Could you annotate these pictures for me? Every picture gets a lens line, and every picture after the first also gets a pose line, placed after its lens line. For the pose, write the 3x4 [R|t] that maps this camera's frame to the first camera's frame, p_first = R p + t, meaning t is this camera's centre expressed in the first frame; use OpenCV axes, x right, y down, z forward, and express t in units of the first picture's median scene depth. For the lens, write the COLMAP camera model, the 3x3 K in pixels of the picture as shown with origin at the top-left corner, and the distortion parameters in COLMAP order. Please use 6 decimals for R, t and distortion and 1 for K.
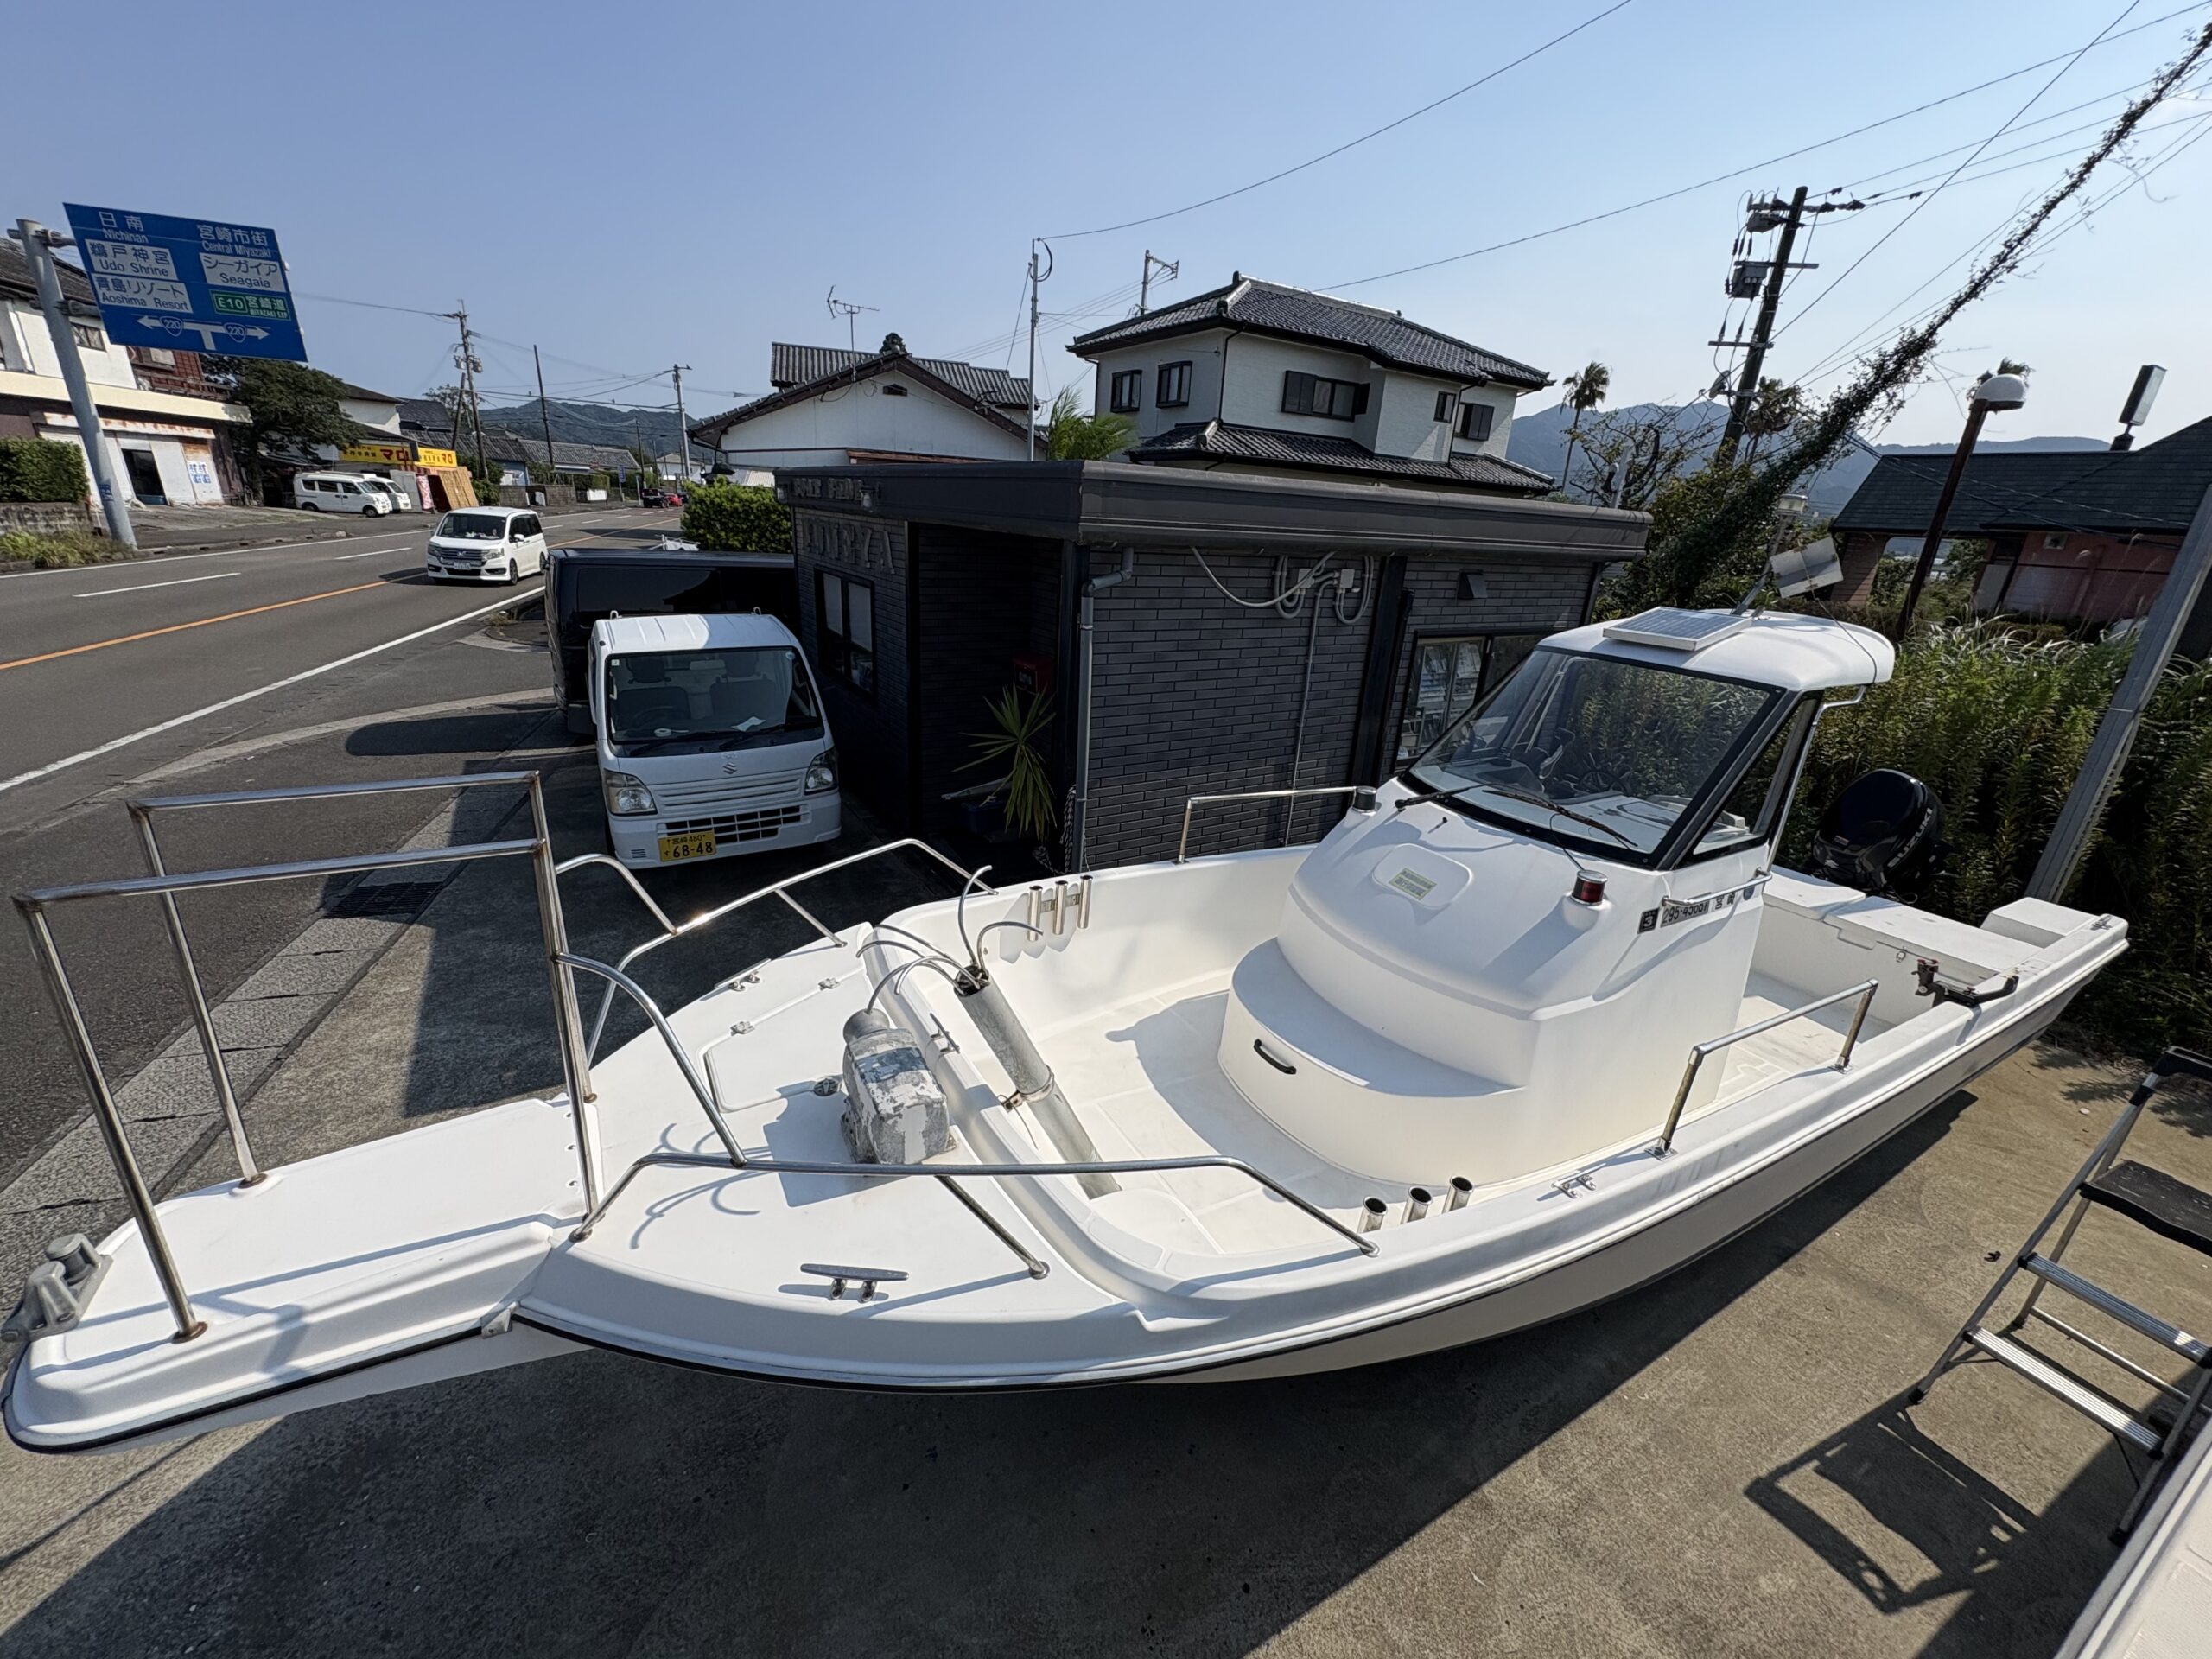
lens RADIAL K [[875.7, 0, 1097.7], [0, 875.7, 835.0], [0, 0, 1]] dist [0.000705, -0.000606]
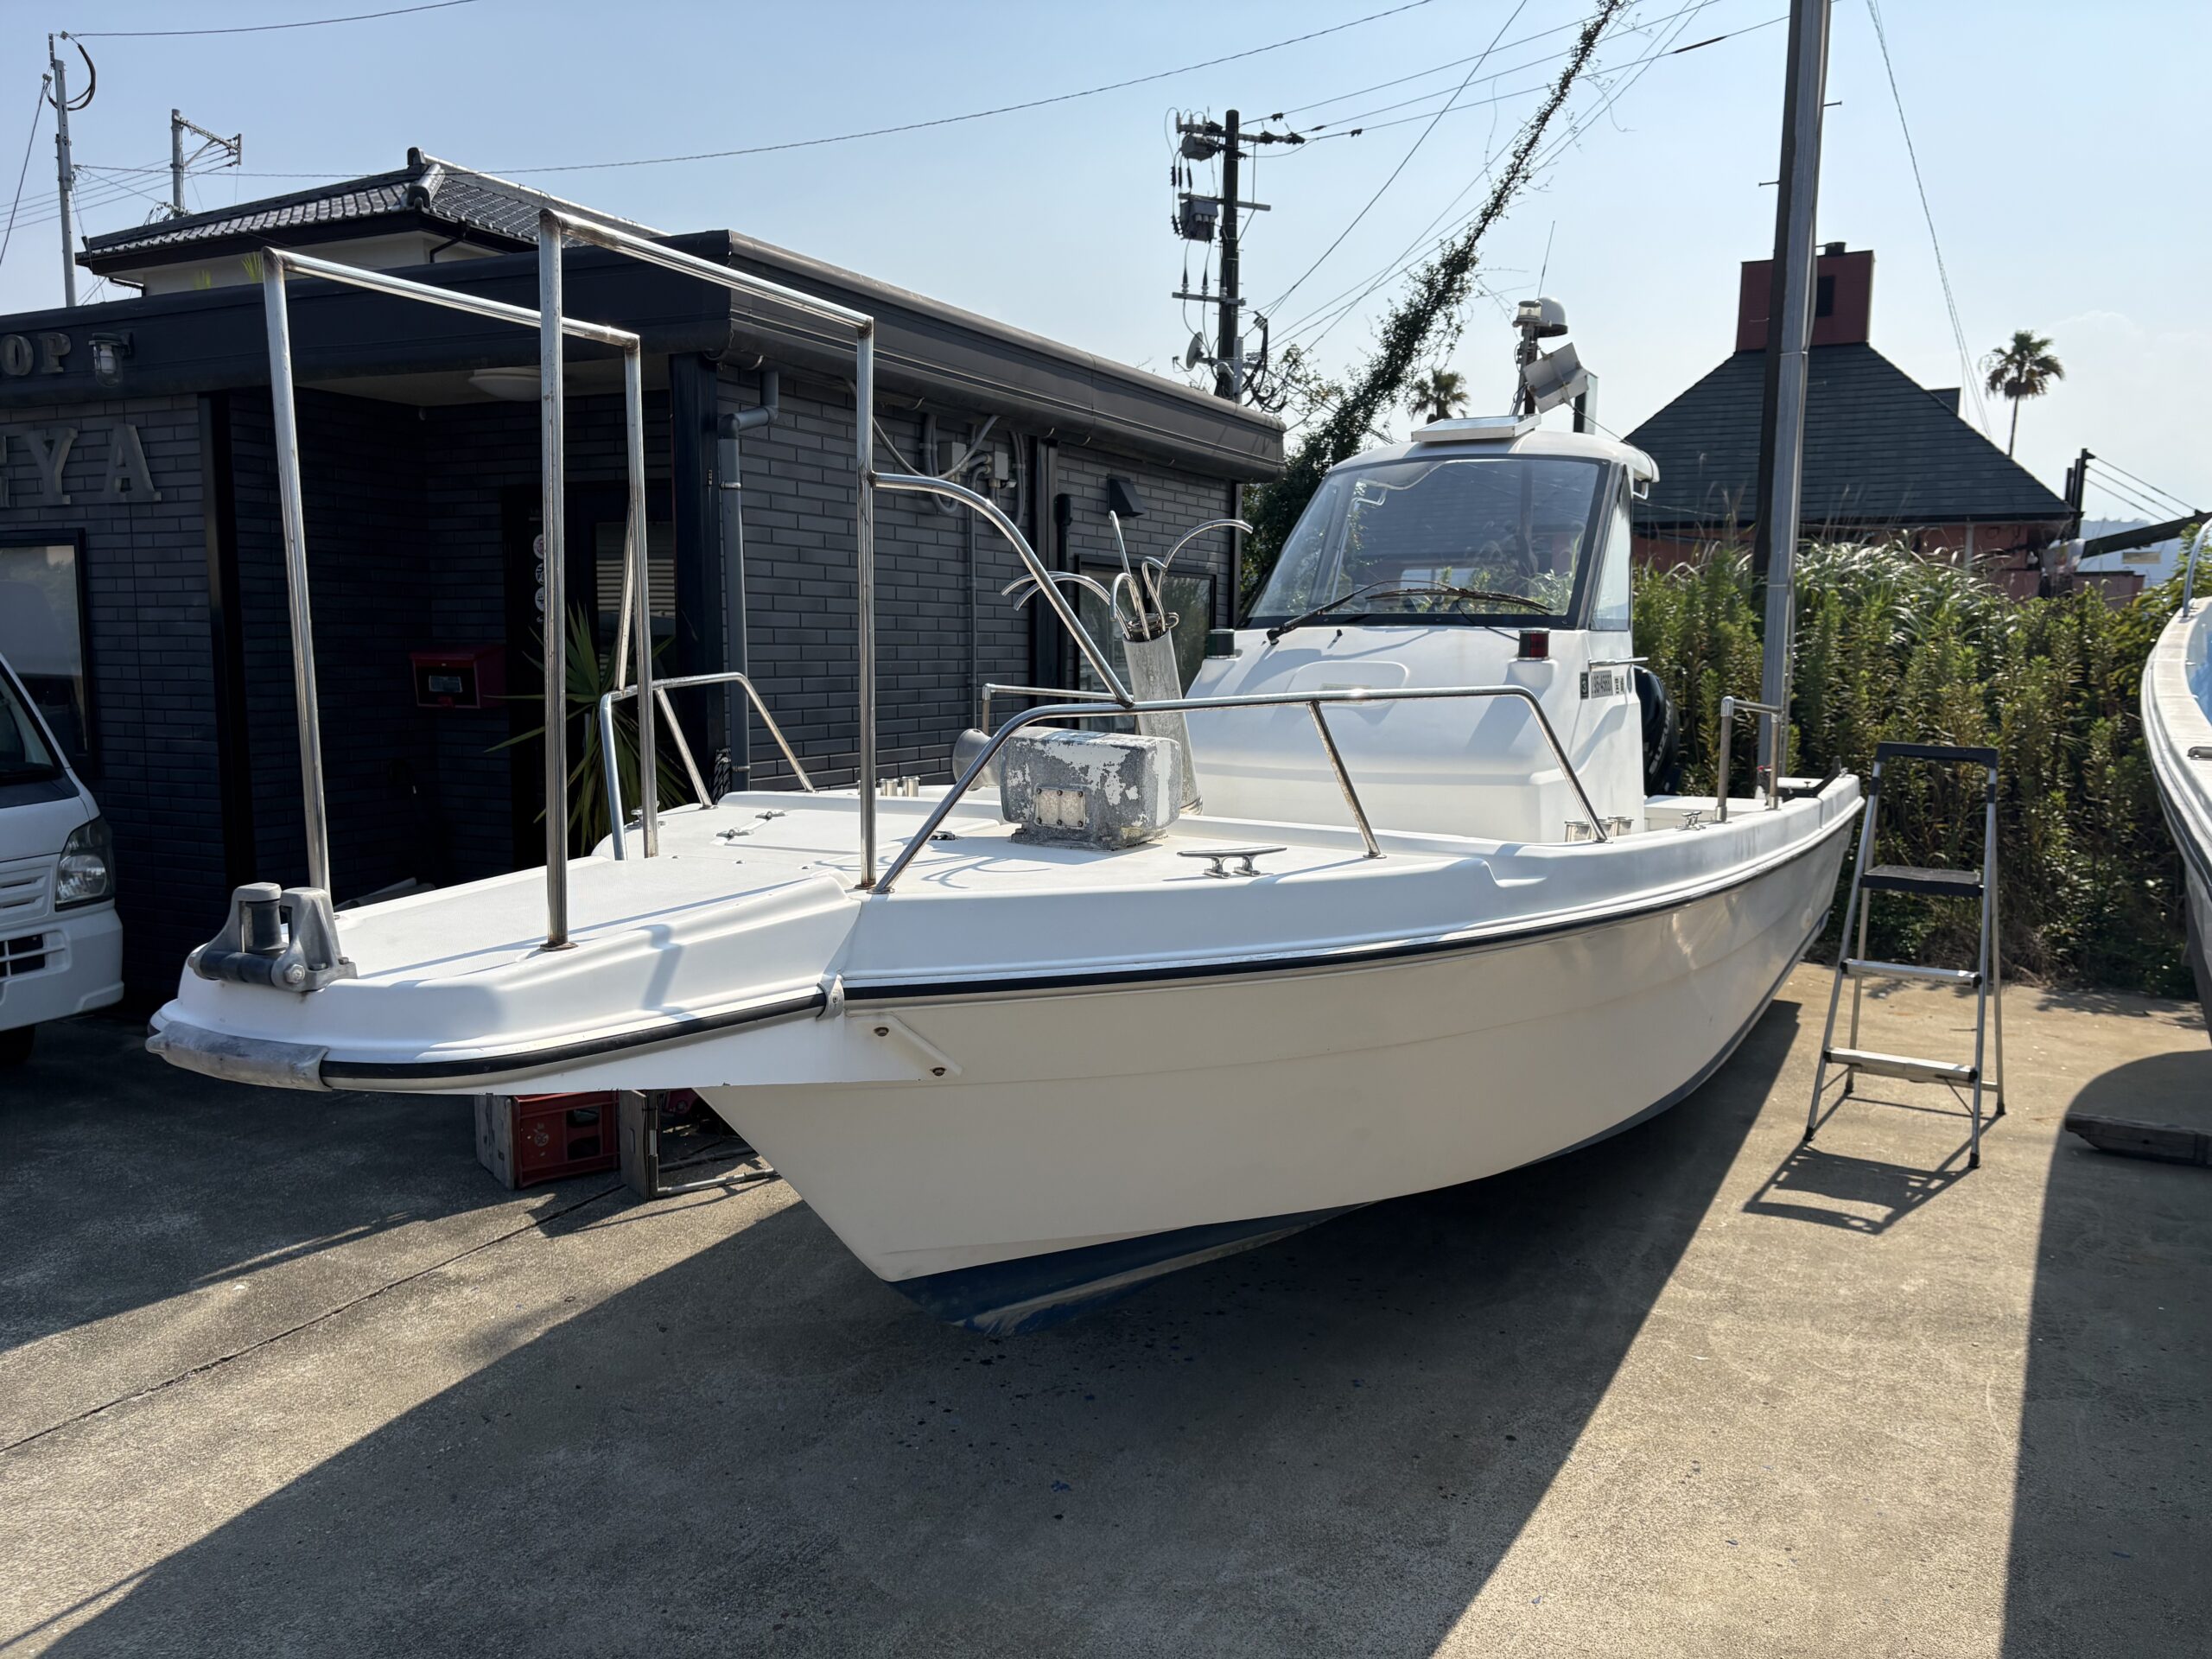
lens RADIAL K [[1681.3, 0, 1098.5], [0, 1681.3, 865.2], [0, 0, 1]] dist [0.040947, -0.044693]
pose [[0.846388, -0.116681, 0.519628, -0.280510], [0.220329, 0.965006, -0.142190, 0.162504], [-0.484853, 0.234836, 0.842478, -0.067479]]
